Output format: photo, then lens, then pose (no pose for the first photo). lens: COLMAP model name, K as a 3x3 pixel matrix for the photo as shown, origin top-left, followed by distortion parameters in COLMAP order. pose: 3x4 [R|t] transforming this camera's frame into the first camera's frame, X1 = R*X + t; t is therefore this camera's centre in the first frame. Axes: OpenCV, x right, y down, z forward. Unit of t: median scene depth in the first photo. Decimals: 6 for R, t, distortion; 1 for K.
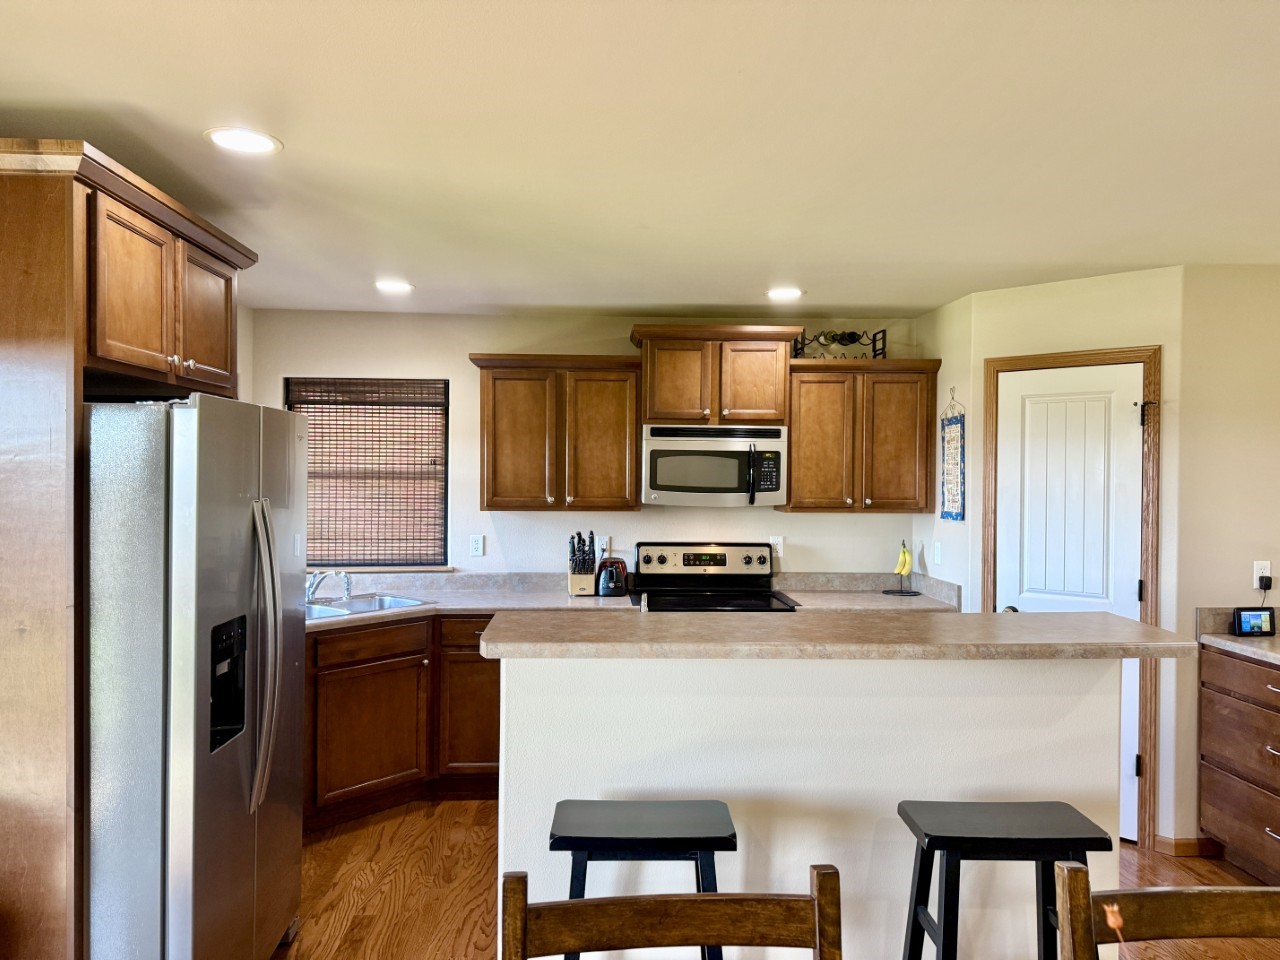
lens RADIAL K [[887.6, 0, 633.9], [0, 887.6, 476.8], [0, 0, 1]] dist [0.026670, -0.021032]
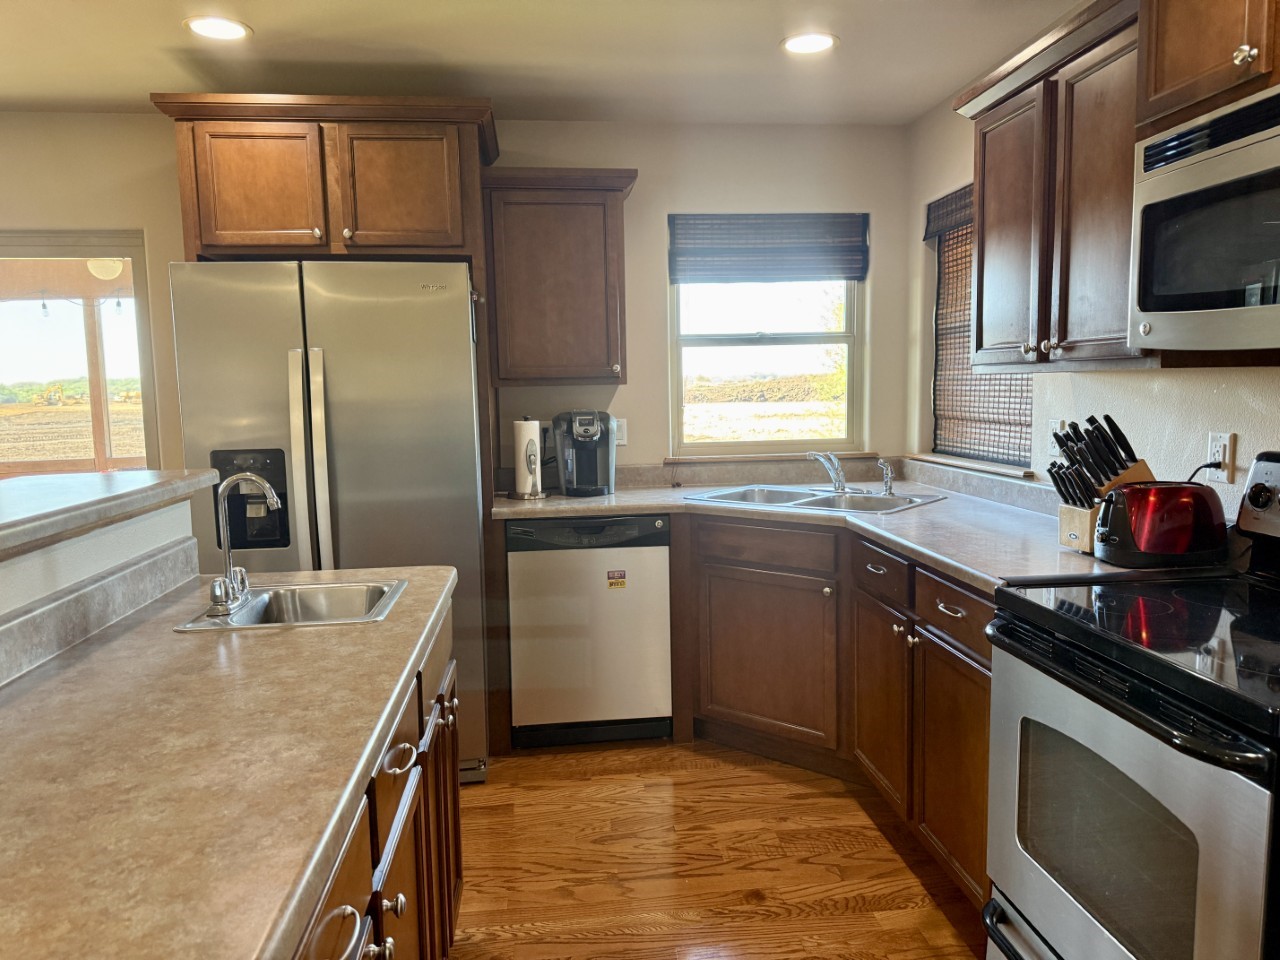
lens RADIAL K [[887.6, 0, 644.3], [0, 887.6, 482.7], [0, 0, 1]] dist [0.026670, -0.021032]
pose [[0.074549, 0.101897, -0.991998, 0.399572], [0.015076, 0.994537, 0.103290, 0.045490], [0.997103, -0.022656, 0.072606, 0.738682]]
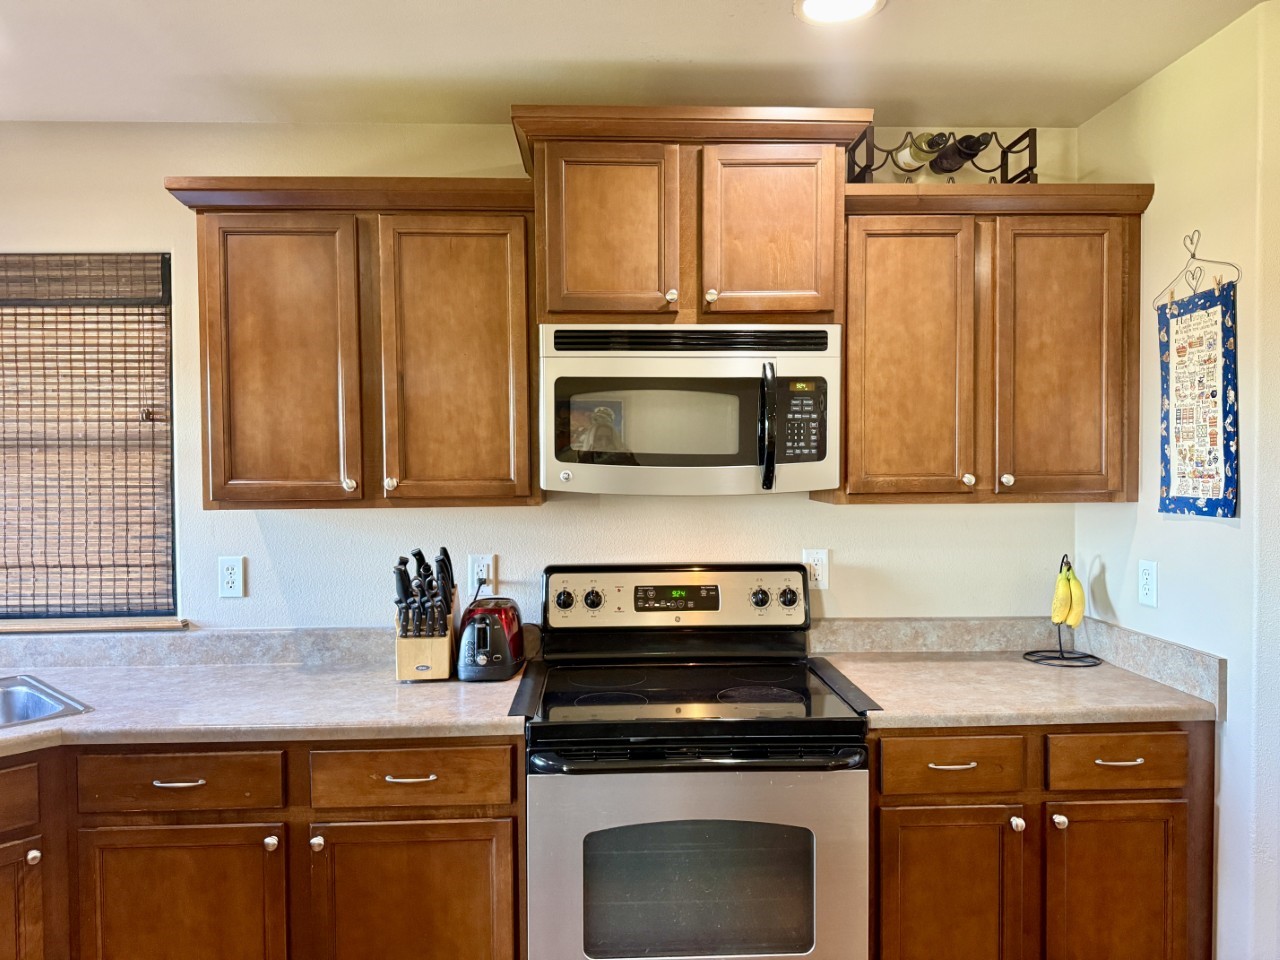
lens RADIAL K [[887.6, 0, 643.4], [0, 887.6, 487.7], [0, 0, 1]] dist [0.026670, -0.021032]
pose [[0.999898, -0.014270, 0.000817, 0.063994], [0.014246, 0.999613, 0.023884, 0.017913], [-0.001158, -0.023870, 0.999714, 0.512814]]
